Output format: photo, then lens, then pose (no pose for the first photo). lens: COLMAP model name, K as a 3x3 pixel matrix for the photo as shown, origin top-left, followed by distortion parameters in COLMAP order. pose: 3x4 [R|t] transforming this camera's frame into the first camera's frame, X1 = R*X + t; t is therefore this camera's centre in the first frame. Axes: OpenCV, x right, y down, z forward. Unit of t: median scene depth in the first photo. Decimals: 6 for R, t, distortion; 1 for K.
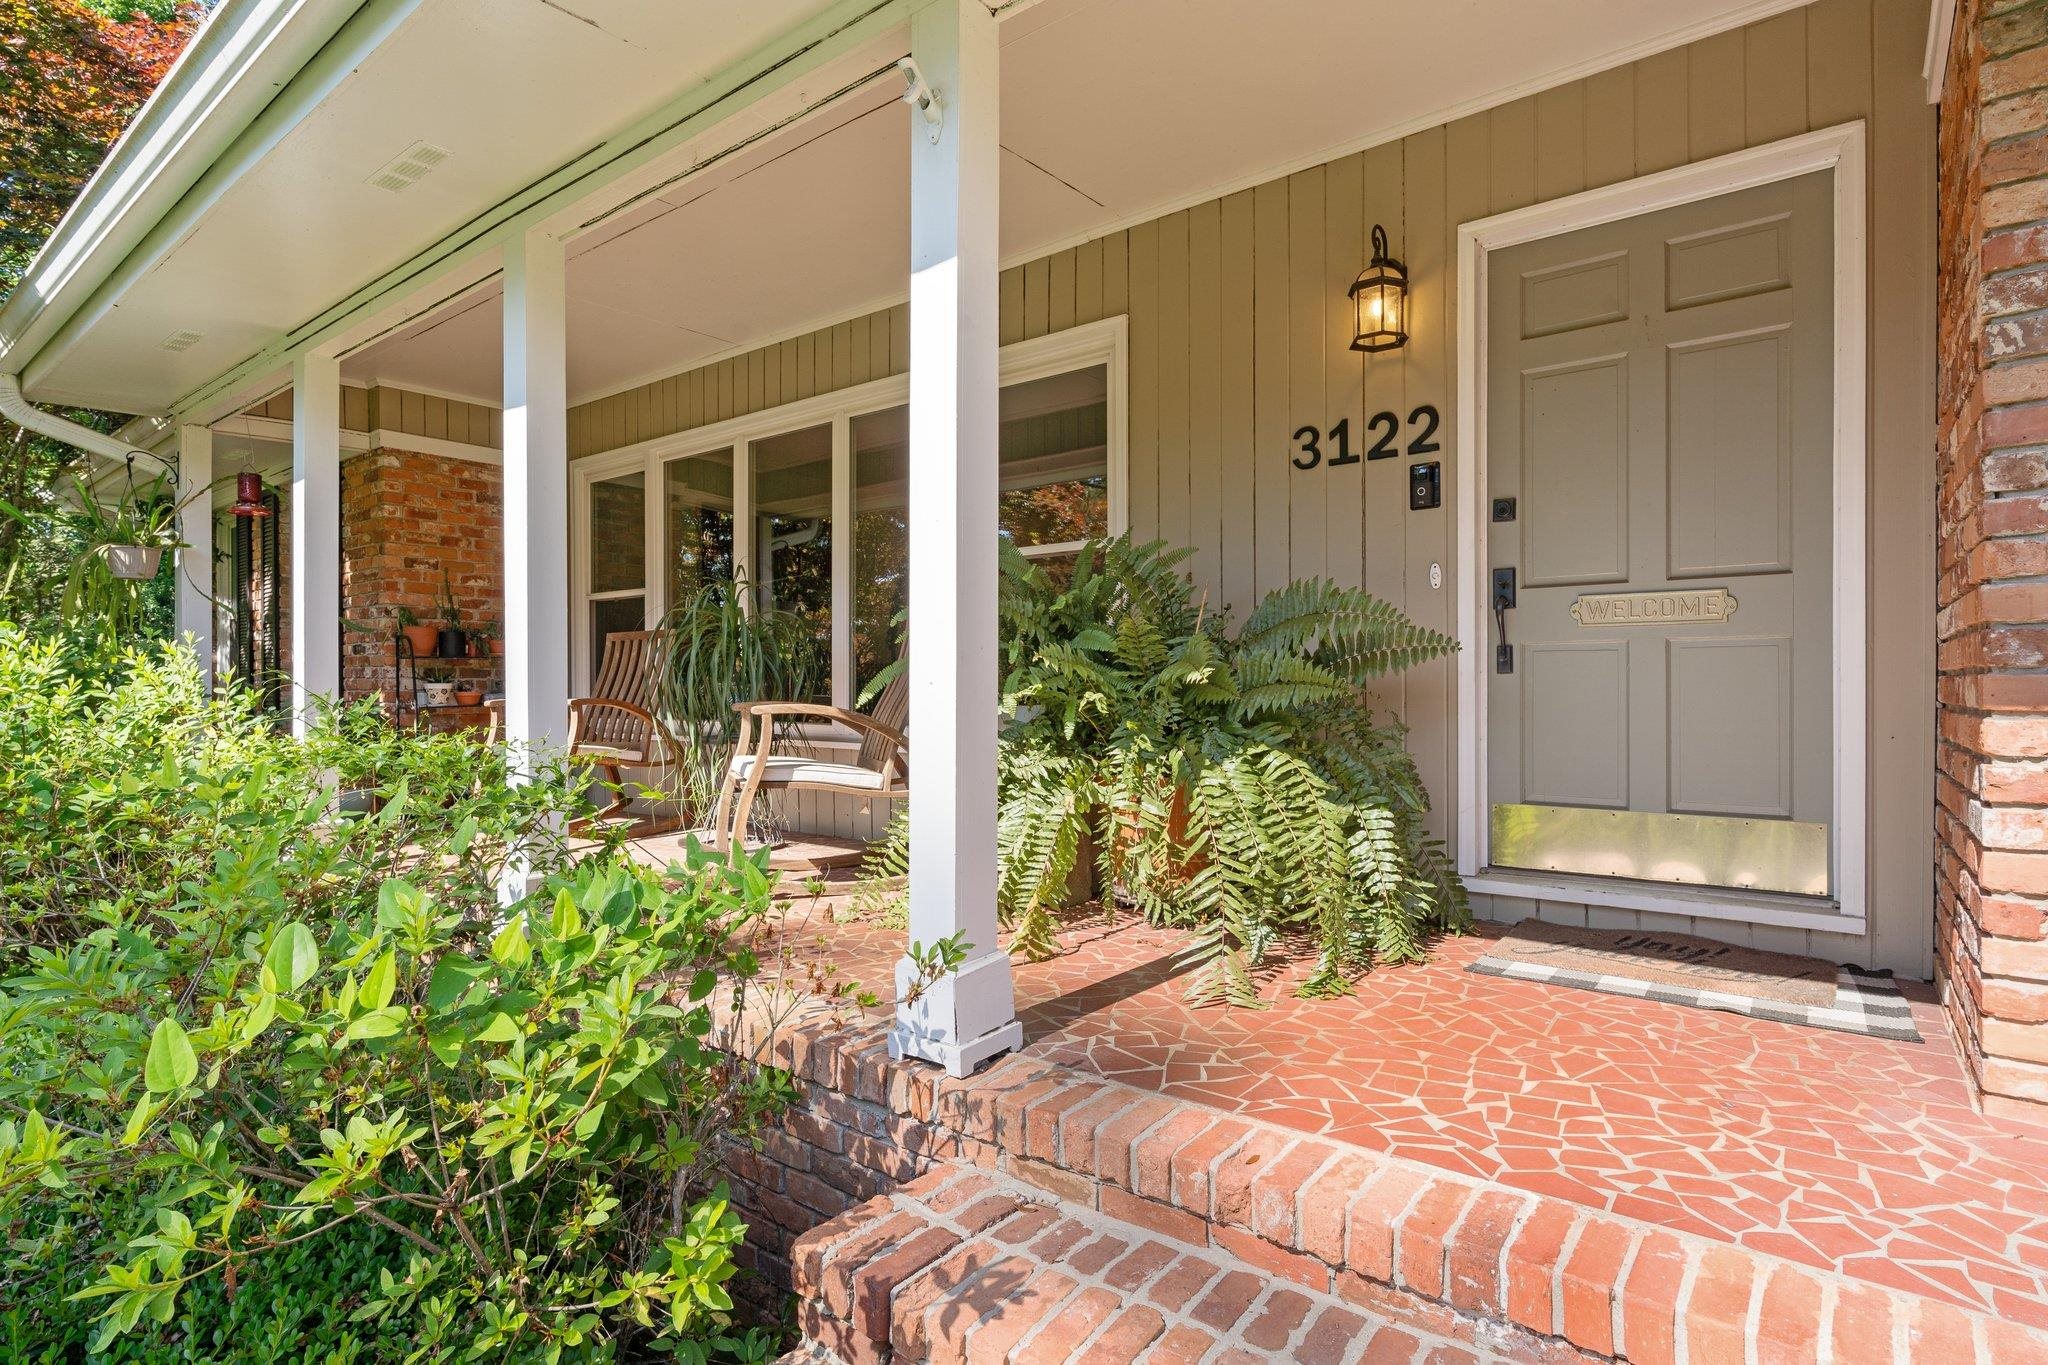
lens RADIAL K [[1035.4, 0, 1021.5], [0, 1035.4, 684.7], [0, 0, 1]] dist [0.001357, 0.000206]
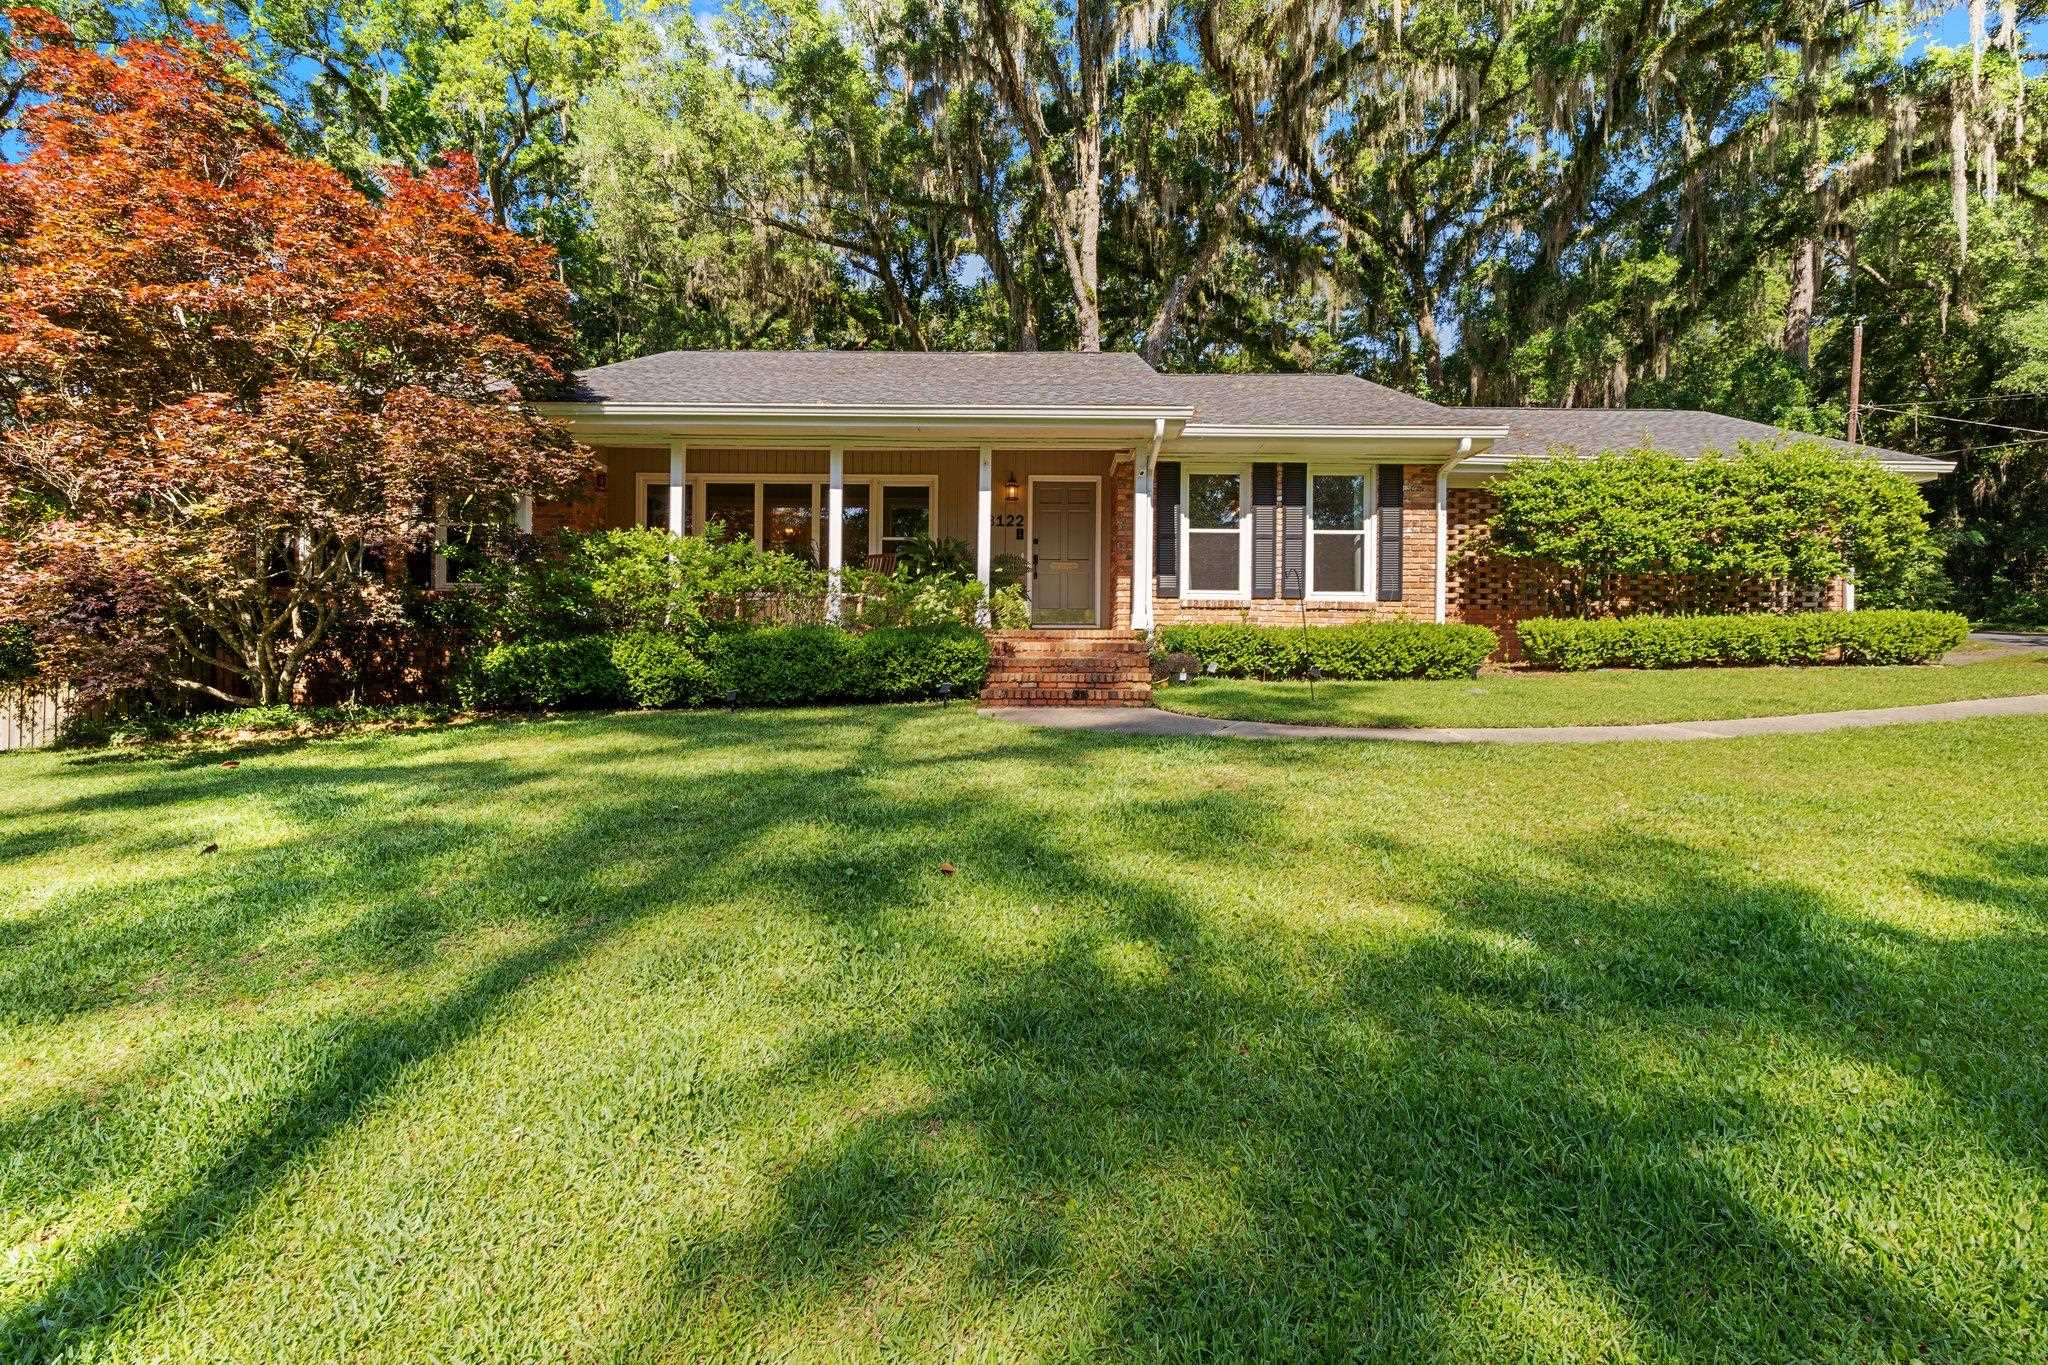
lens RADIAL K [[984.8, 0, 1026.6], [0, 984.8, 681.4], [0, 0, 1]] dist [0.007941, -0.001791]
pose [[0.773424, 0.004337, 0.633874, -2.192215], [-0.007027, 0.999974, 0.001732, 0.414667], [-0.633850, -0.005793, 0.773434, -2.189706]]
